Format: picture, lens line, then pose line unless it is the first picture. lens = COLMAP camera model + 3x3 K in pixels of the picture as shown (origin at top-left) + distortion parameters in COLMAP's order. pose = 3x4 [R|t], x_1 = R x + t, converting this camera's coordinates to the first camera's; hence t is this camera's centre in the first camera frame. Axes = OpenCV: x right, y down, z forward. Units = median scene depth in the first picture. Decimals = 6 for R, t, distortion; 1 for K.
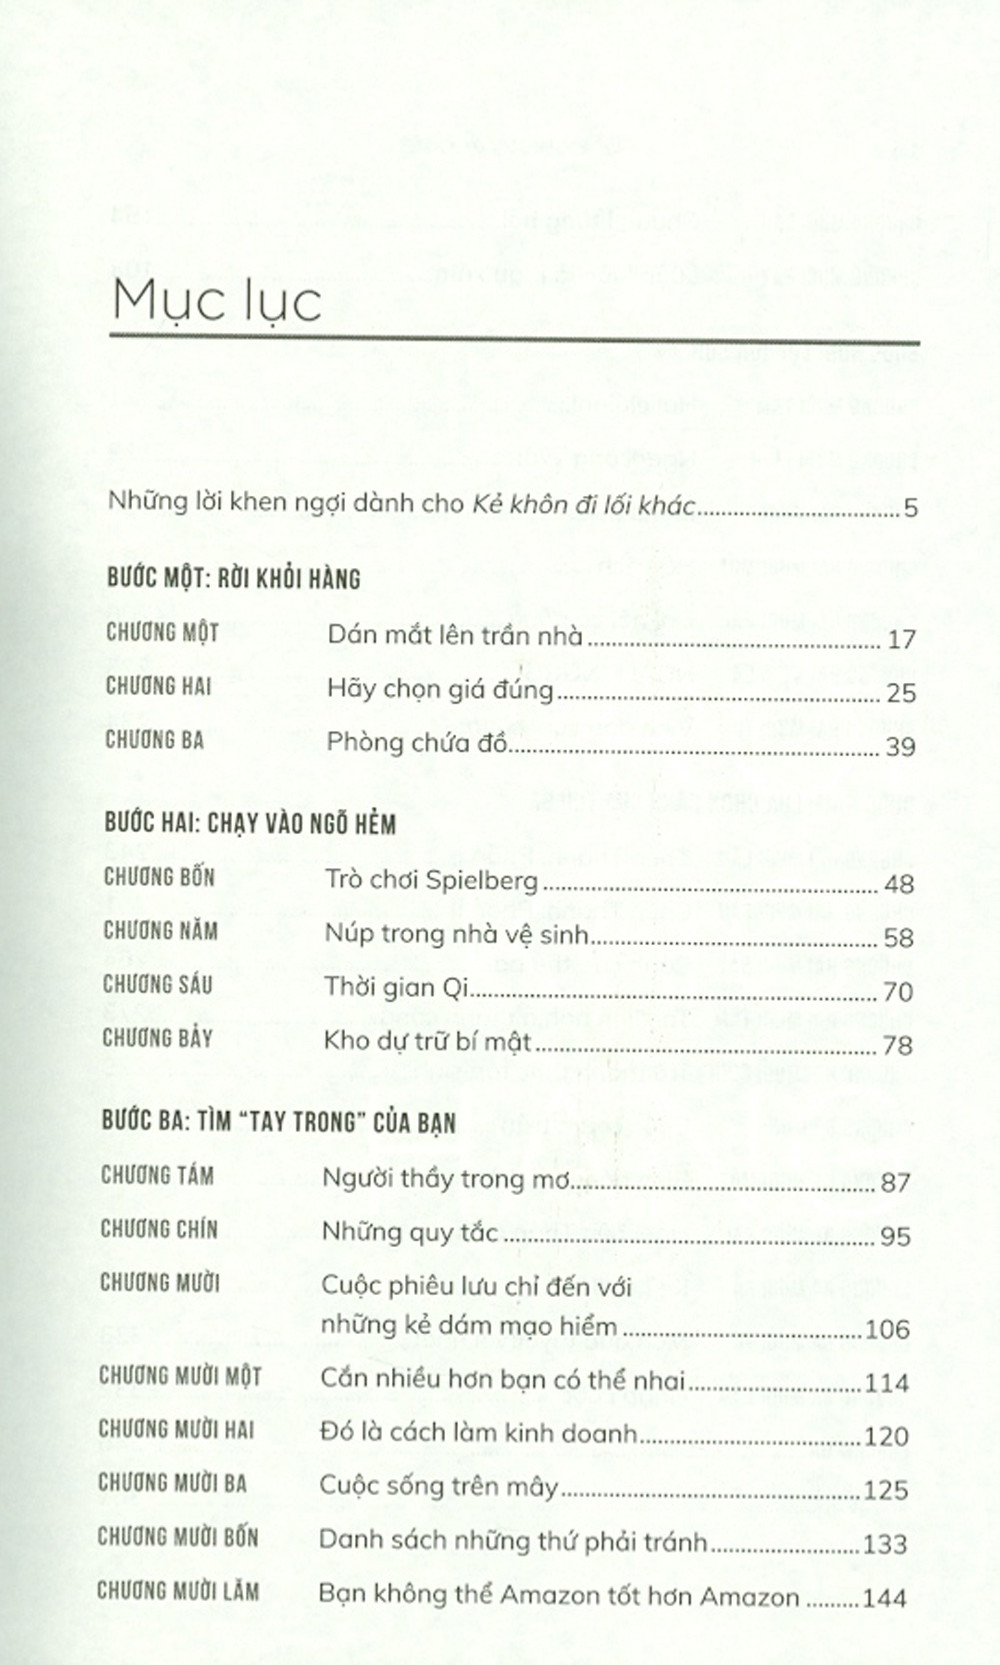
lens RADIAL K [[669.1, 0, 495.8], [0, 669.1, 832.5], [0, 0, 1]] dist [-0.000684, 0.000260]
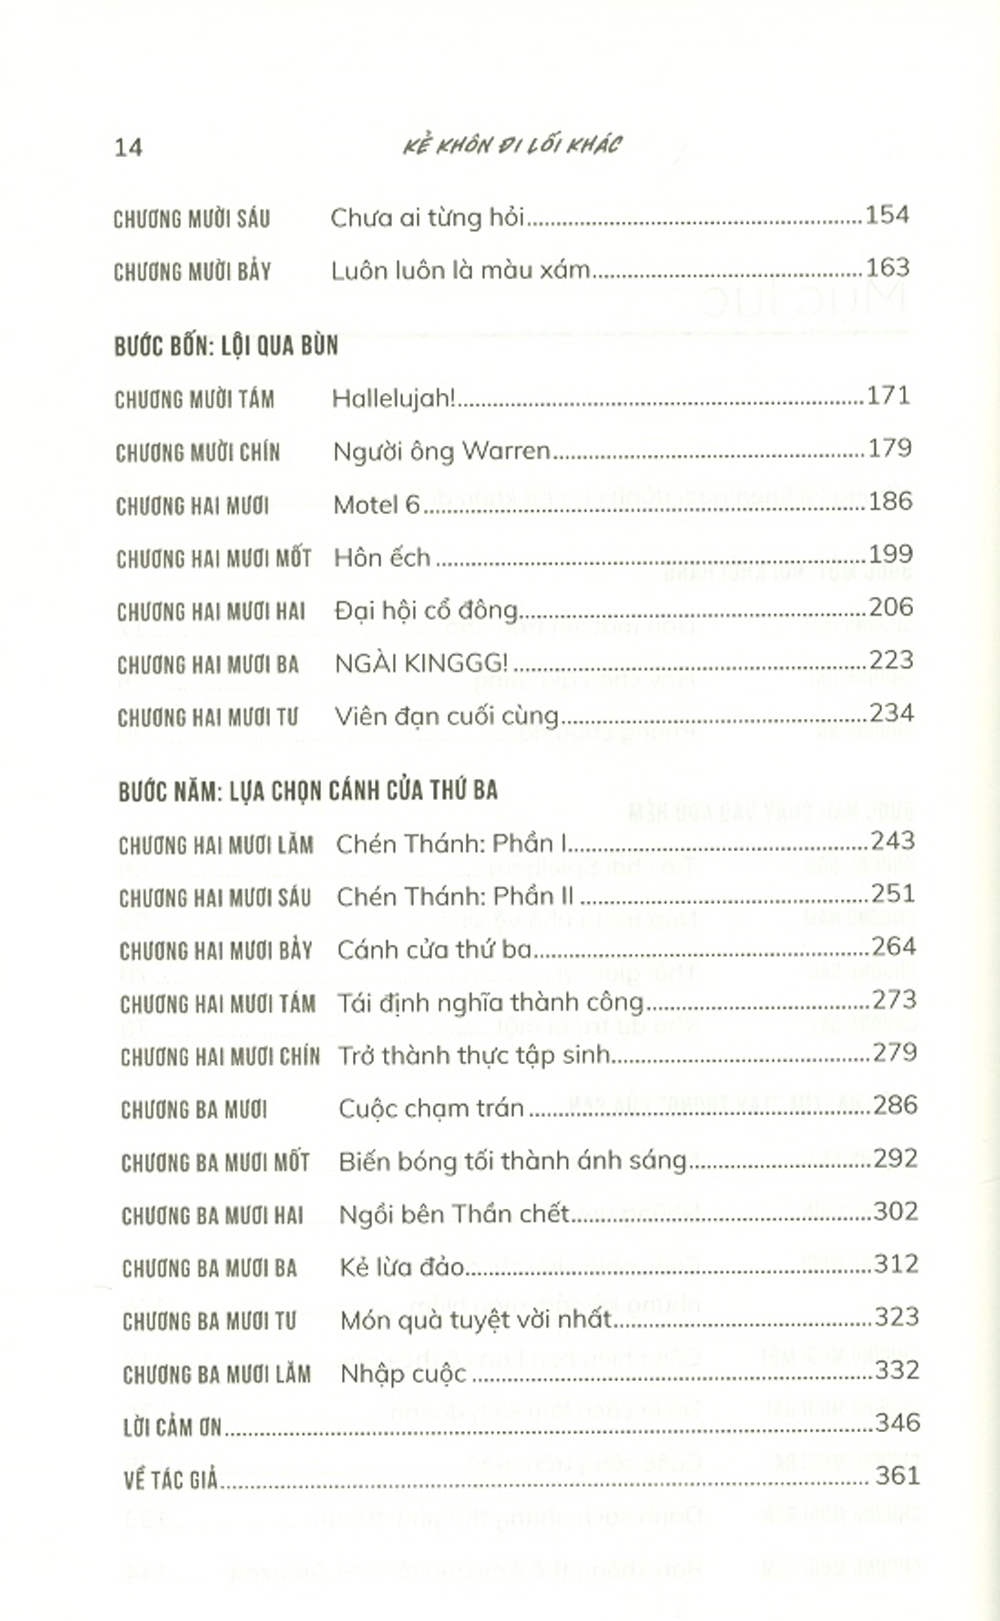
lens RADIAL K [[657.4, 0, 504.6], [0, 657.4, 810.3], [0, 0, 1]] dist [0.000638, -0.000193]
pose [[0.999823, -0.018768, 0.001639, -0.005180], [0.018769, 0.999824, -0.000533, 0.526359], [-0.001629, 0.000564, 0.999999, 0.000102]]
